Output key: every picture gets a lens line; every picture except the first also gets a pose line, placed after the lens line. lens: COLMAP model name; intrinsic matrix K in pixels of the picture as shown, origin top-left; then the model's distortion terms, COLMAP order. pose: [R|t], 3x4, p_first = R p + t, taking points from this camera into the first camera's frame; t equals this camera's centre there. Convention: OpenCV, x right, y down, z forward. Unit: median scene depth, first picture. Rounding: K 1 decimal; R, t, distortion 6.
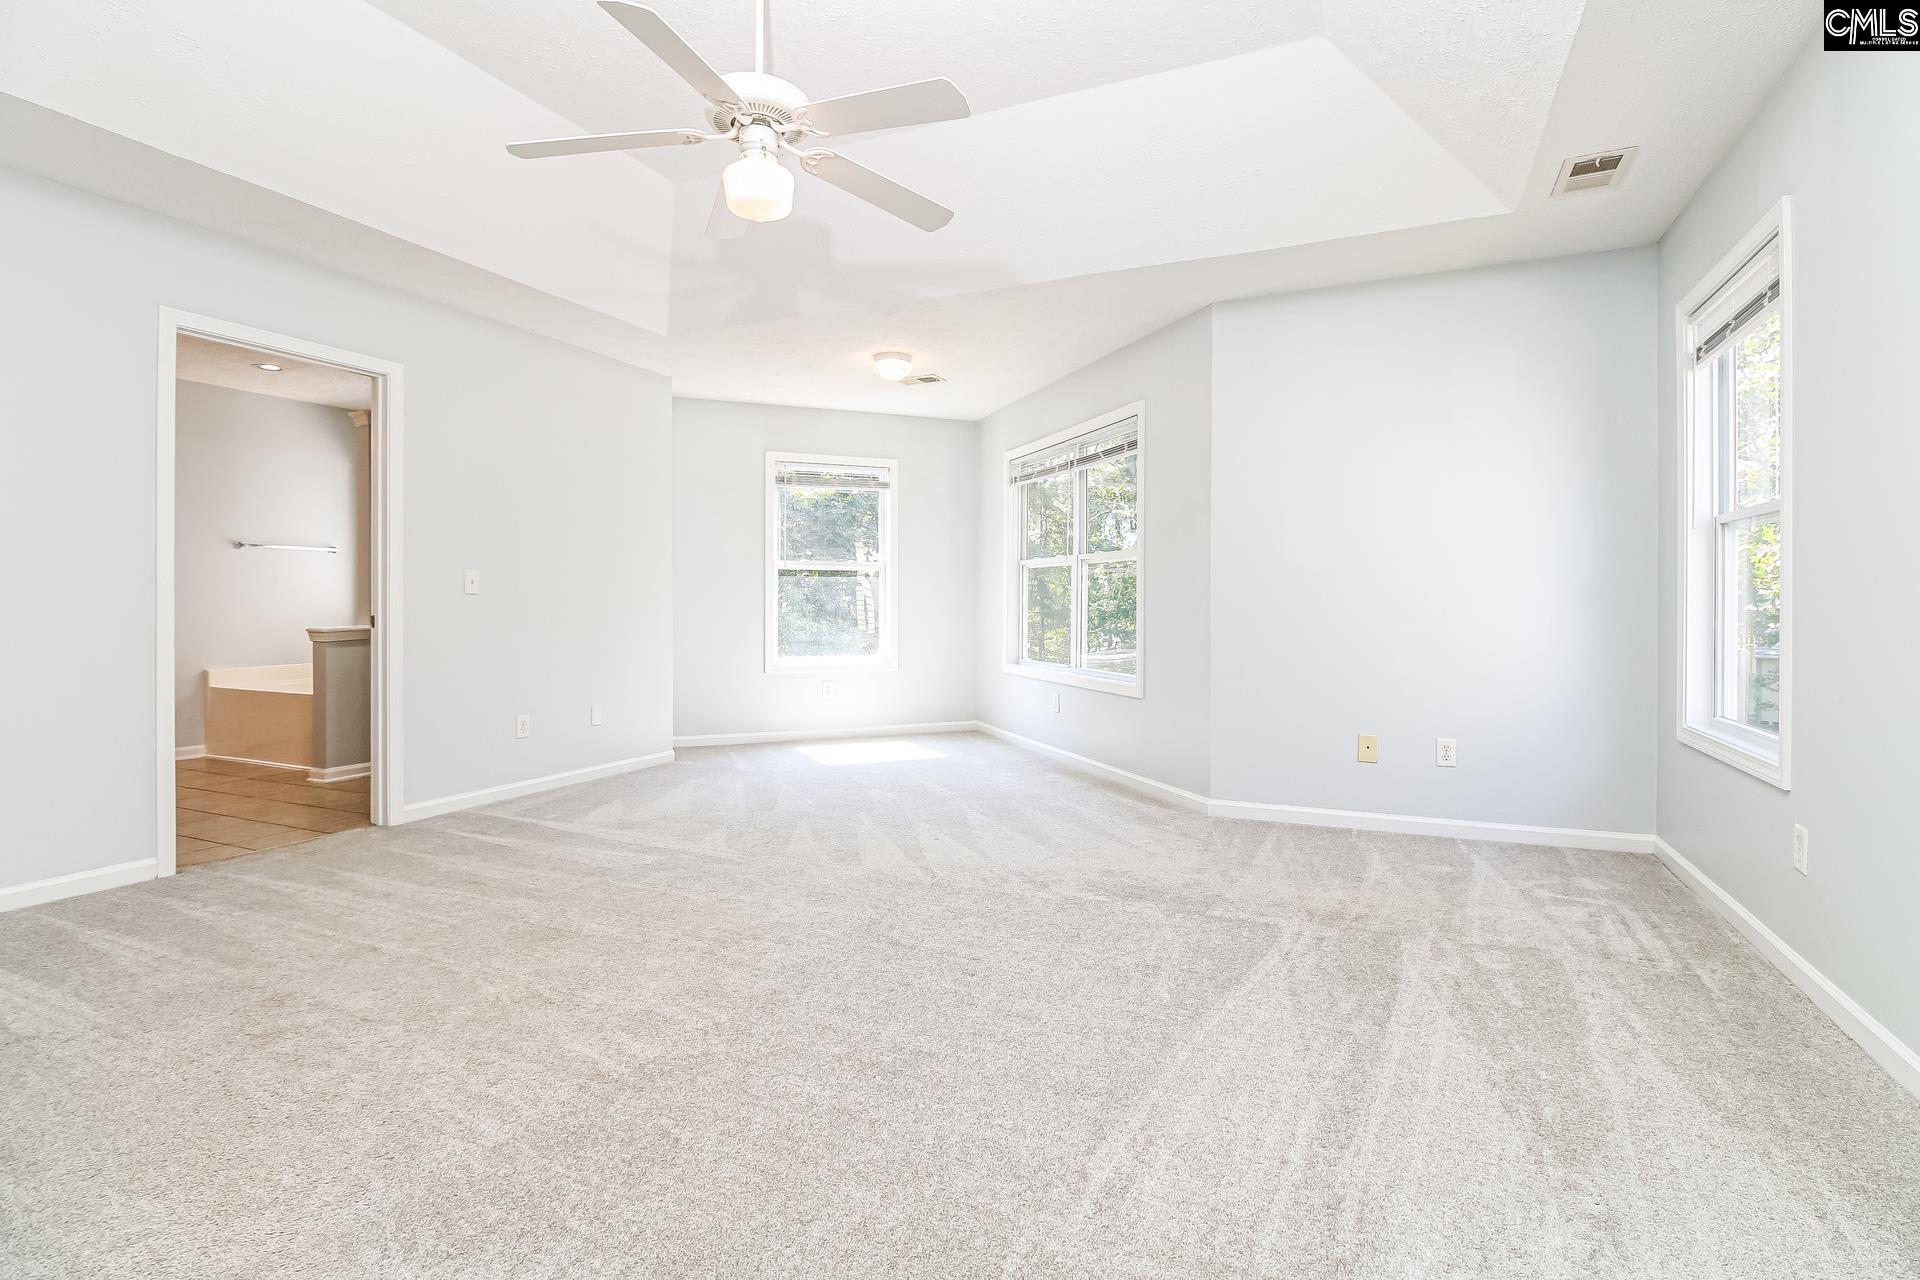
lens RADIAL K [[915.0, 0, 958.7], [0, 915.0, 602.0], [0, 0, 1]] dist [-0.000777, -0.000067]
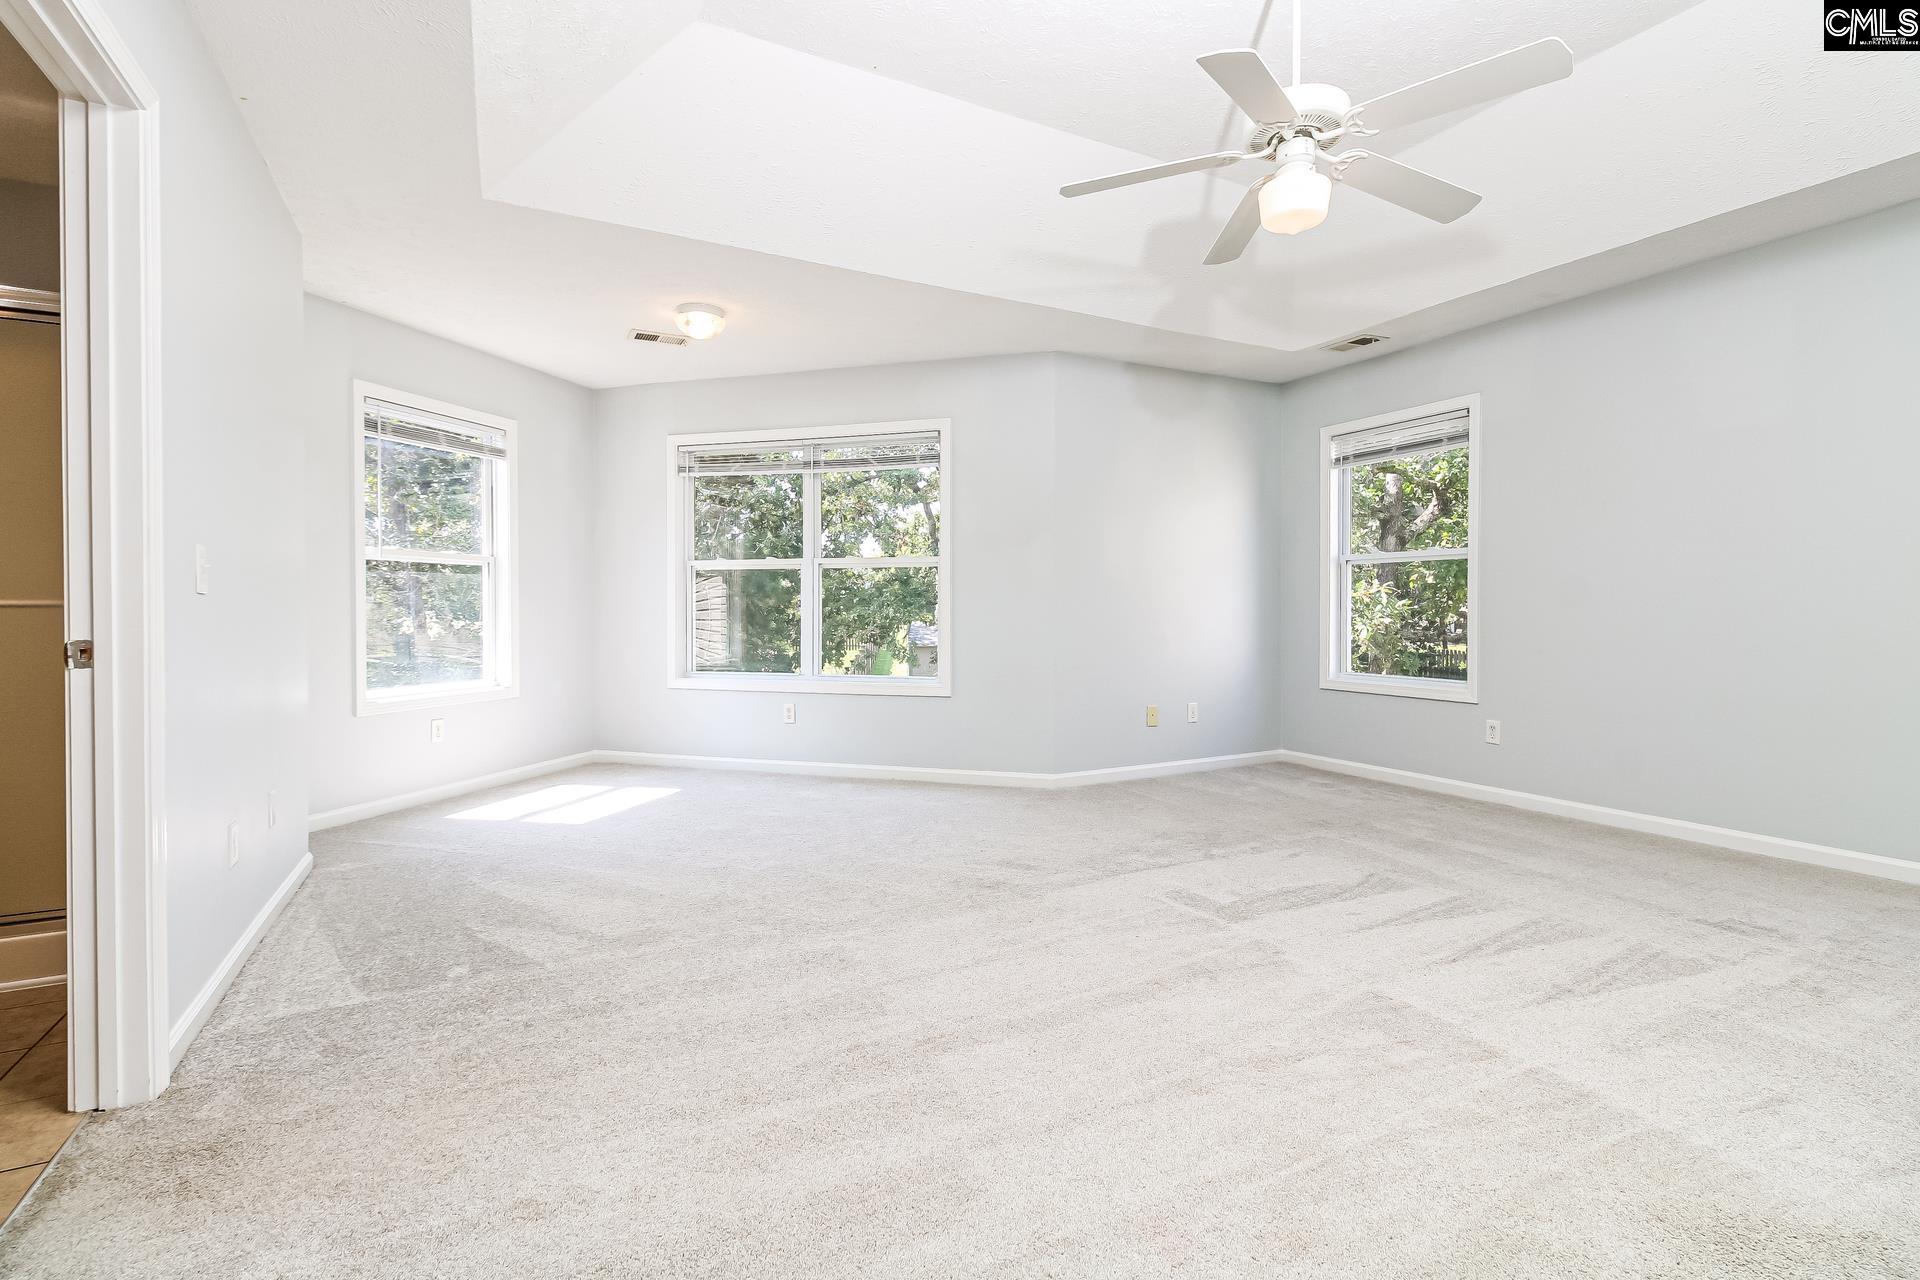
lens RADIAL K [[895.9, 0, 959.7], [0, 895.9, 613.9], [0, 0, 1]] dist [-0.000215, -0.015376]
pose [[0.601679, -0.005080, 0.798722, -0.504626], [0.003132, 0.999987, 0.004000, 0.003661], [-0.798732, 0.000095, 0.601688, 0.292506]]
